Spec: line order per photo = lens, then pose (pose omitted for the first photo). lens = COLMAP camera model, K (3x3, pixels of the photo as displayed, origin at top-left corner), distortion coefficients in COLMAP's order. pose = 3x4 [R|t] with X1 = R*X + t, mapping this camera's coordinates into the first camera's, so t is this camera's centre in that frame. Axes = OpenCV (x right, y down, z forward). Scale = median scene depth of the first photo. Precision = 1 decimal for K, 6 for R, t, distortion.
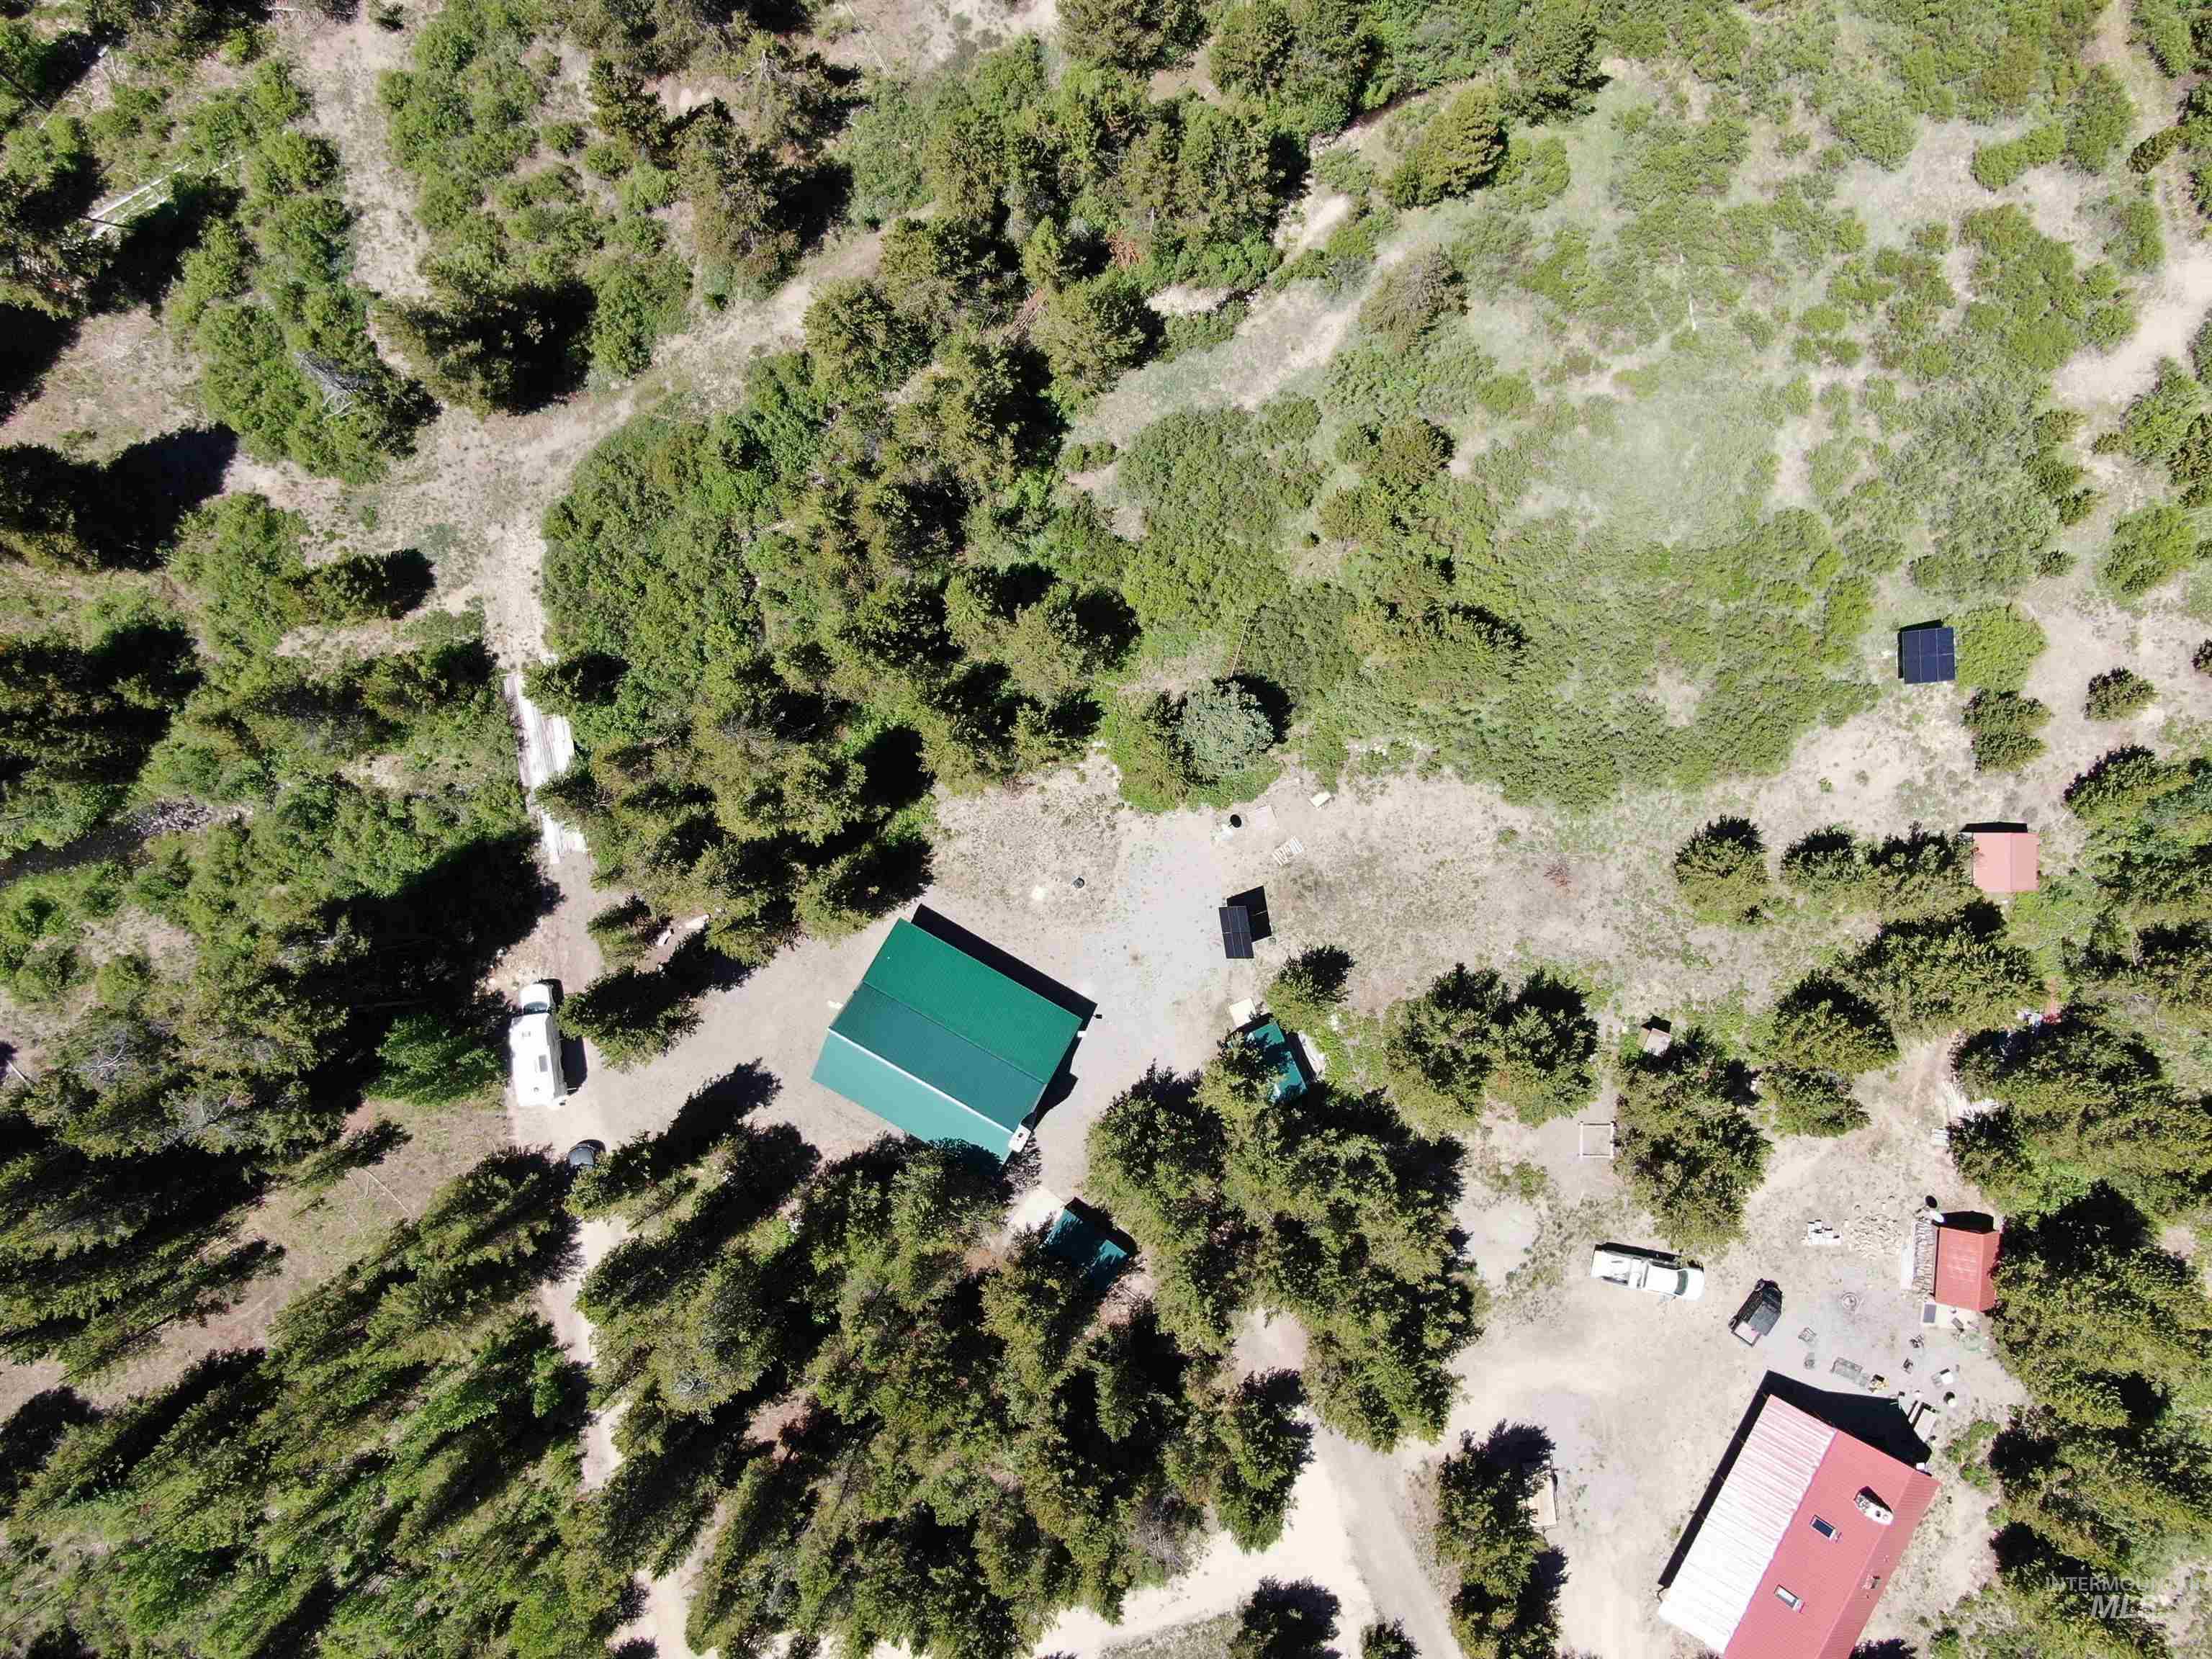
lens RADIAL K [[1586.6, 0, 1109.8], [0, 1586.6, 832.1], [0, 0, 1]] dist [-0.019123, 0.006350]
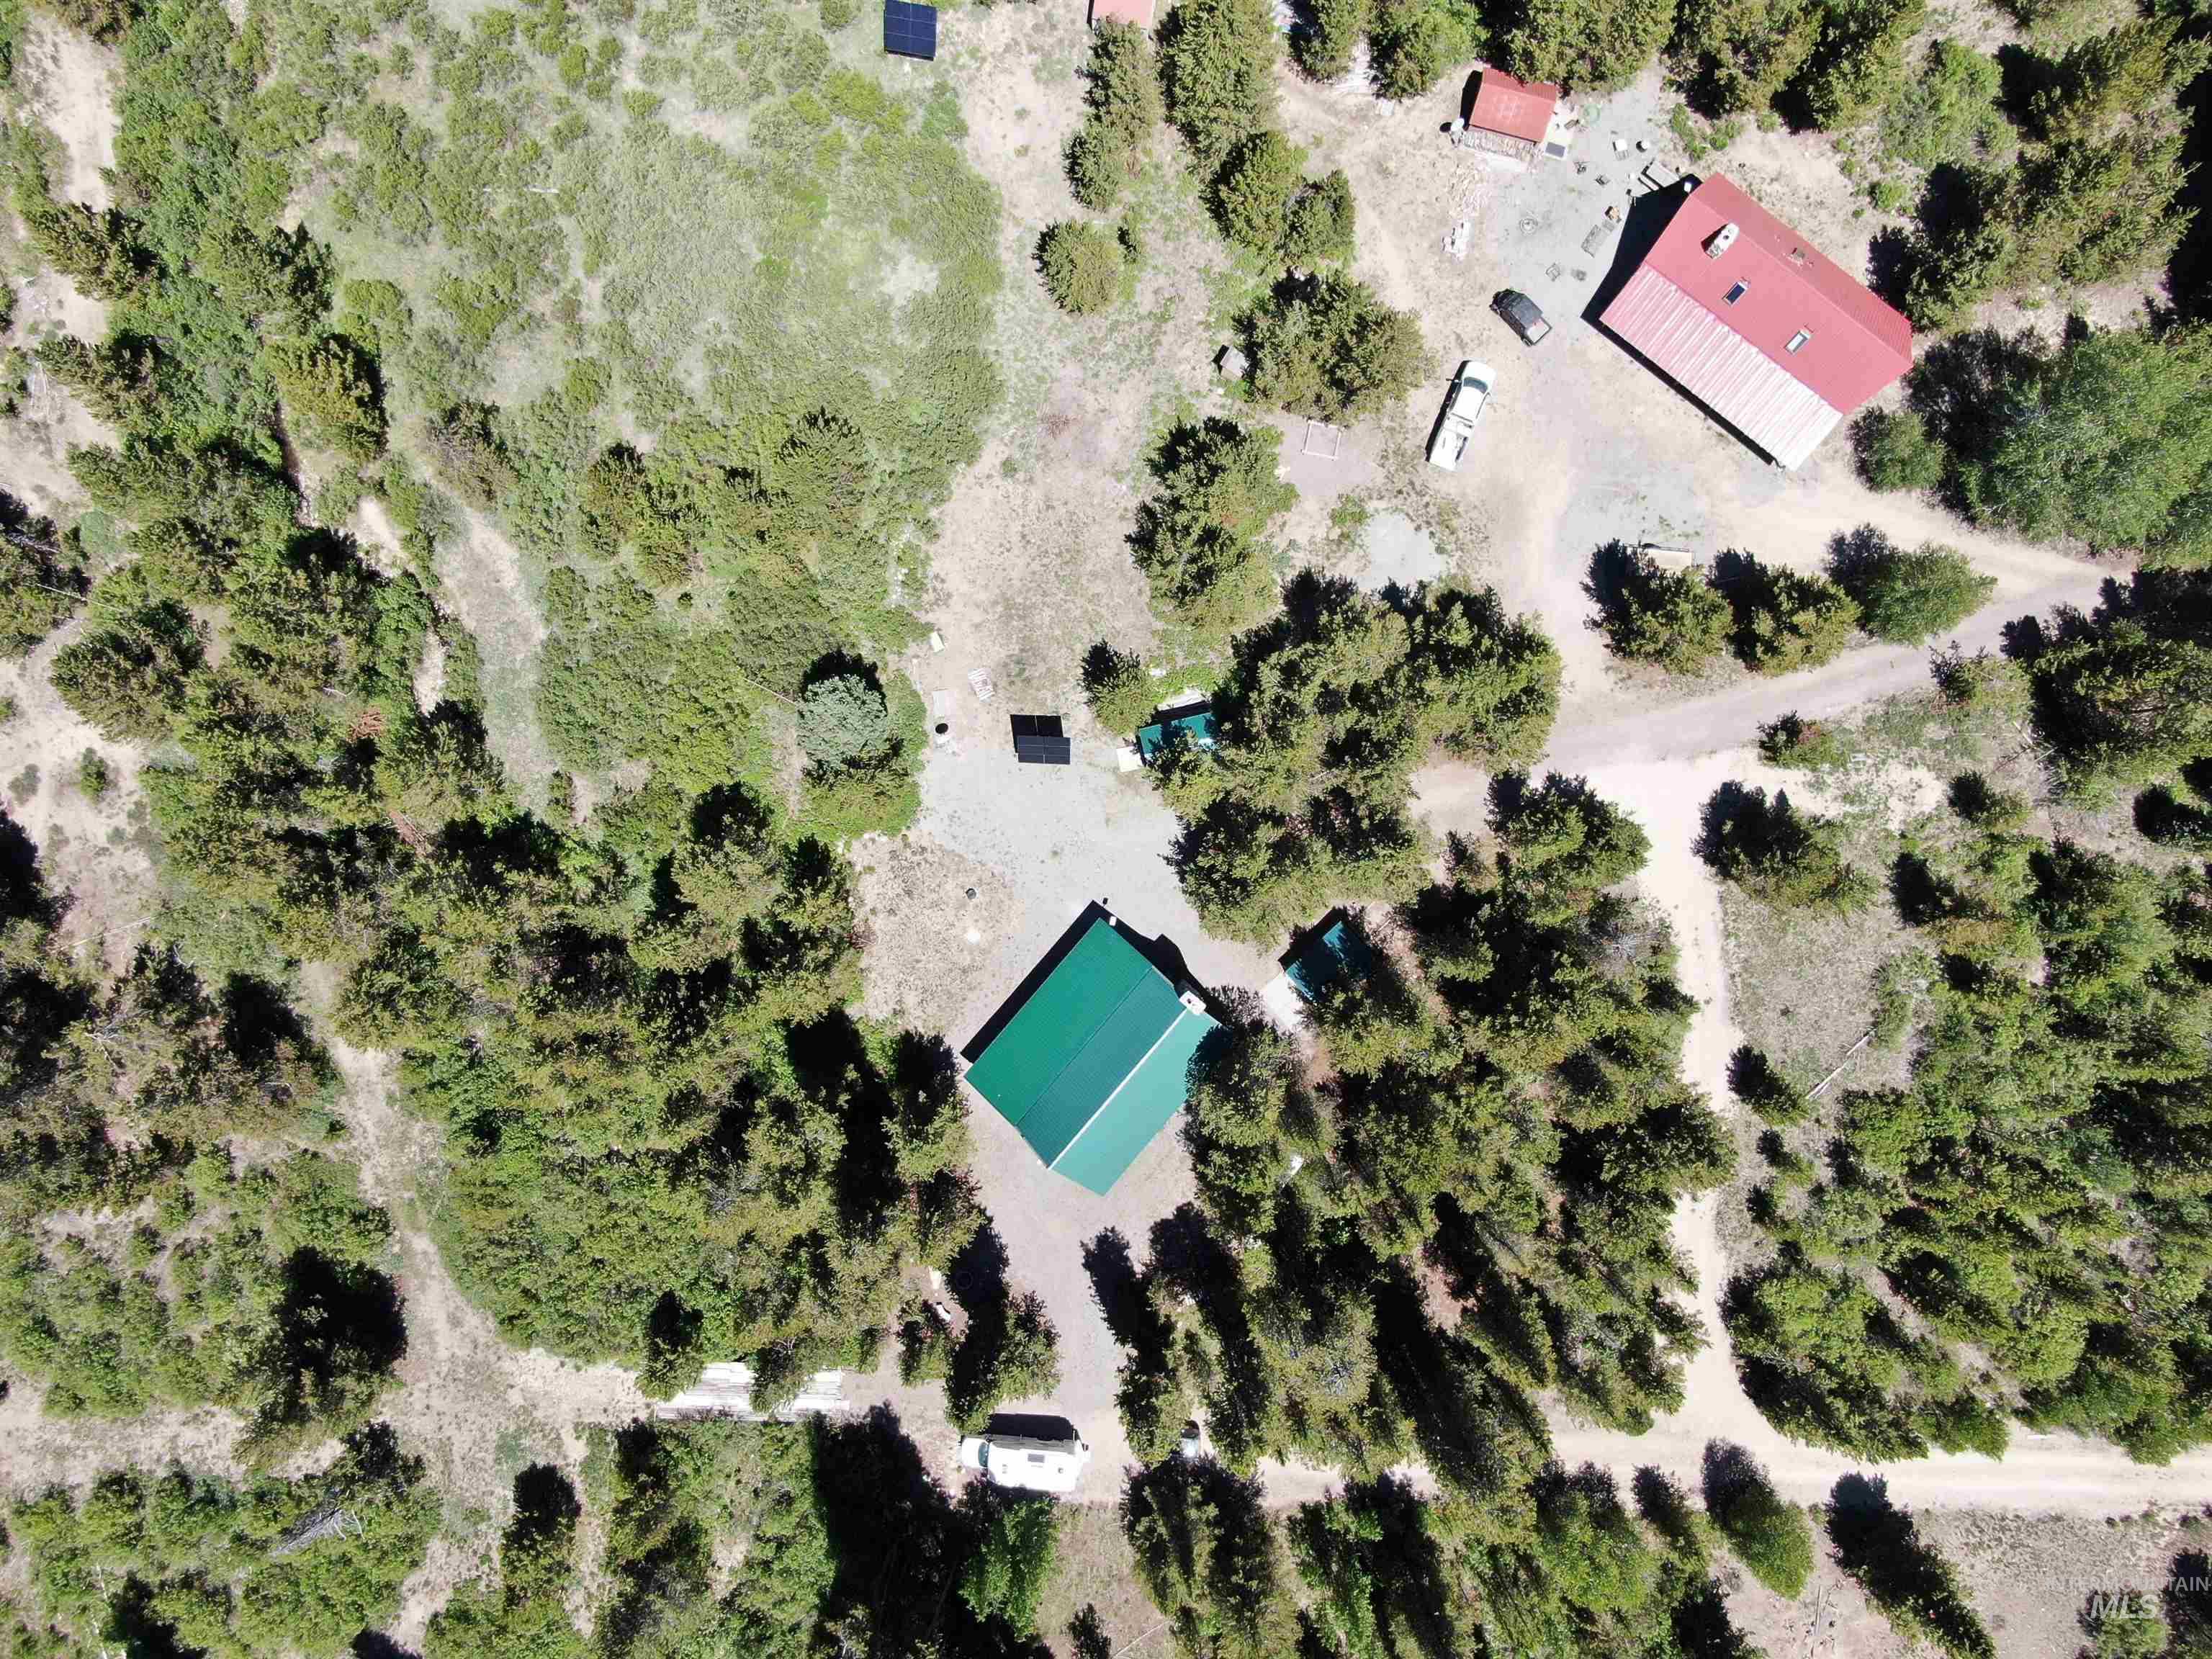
lens RADIAL K [[1586.6, 0, 1104.4], [0, 1586.6, 826.7], [0, 0, 1]] dist [-0.019123, 0.006350]
pose [[0.199230, -0.979813, 0.016562, 0.022574], [0.979871, 0.198966, -0.016316, 0.124110], [0.012691, 0.019479, 0.999730, -0.002080]]
